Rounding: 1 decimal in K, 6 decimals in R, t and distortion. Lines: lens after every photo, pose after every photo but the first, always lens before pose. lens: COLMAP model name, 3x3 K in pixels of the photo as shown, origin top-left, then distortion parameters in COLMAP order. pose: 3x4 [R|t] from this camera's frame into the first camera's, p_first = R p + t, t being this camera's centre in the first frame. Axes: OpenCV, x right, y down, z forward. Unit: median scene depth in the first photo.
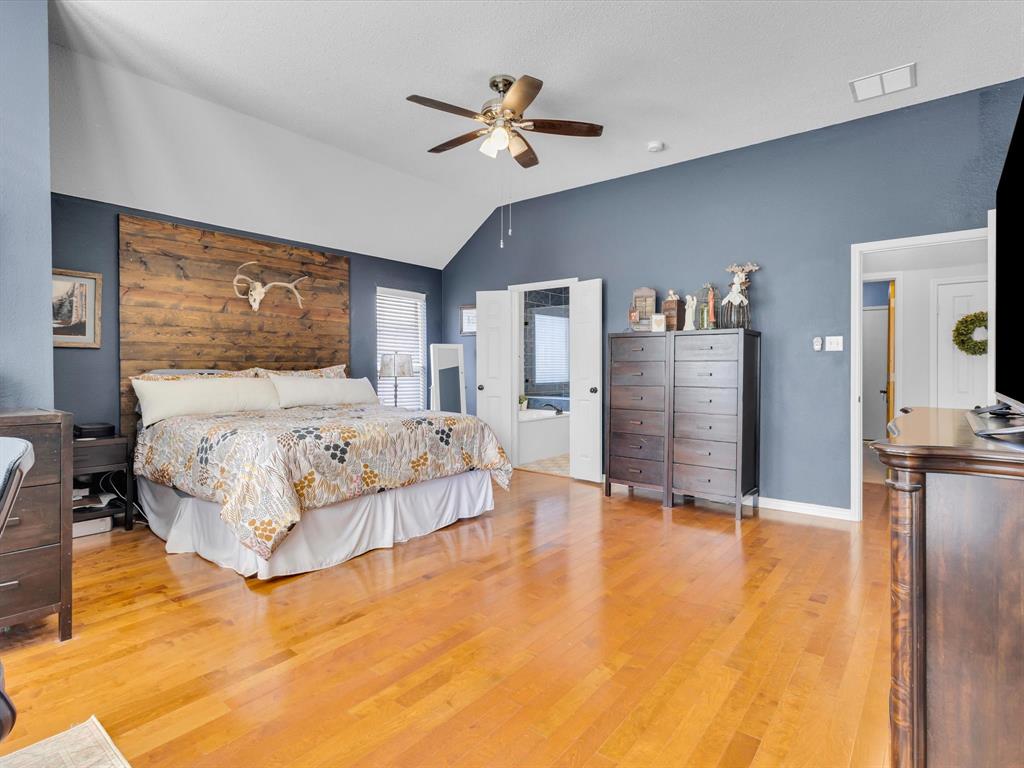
lens RADIAL K [[536.4, 0, 511.3], [0, 536.4, 370.2], [0, 0, 1]] dist [0.001982, 0.000201]
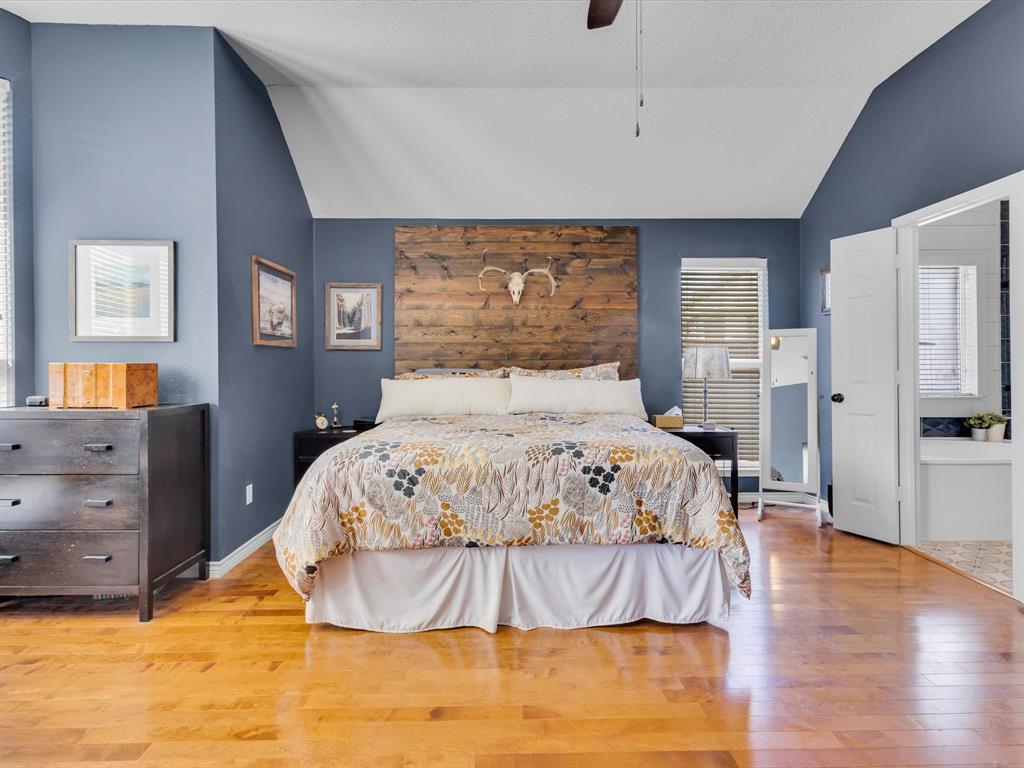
lens RADIAL K [[536.4, 0, 511.3], [0, 536.4, 370.2], [0, 0, 1]] dist [0.001982, 0.000201]
pose [[0.637447, 0.001271, -0.770493, 0.252863], [0.001729, 0.999994, 0.003081, -0.001651], [0.770493, -0.003296, 0.637440, 0.477123]]
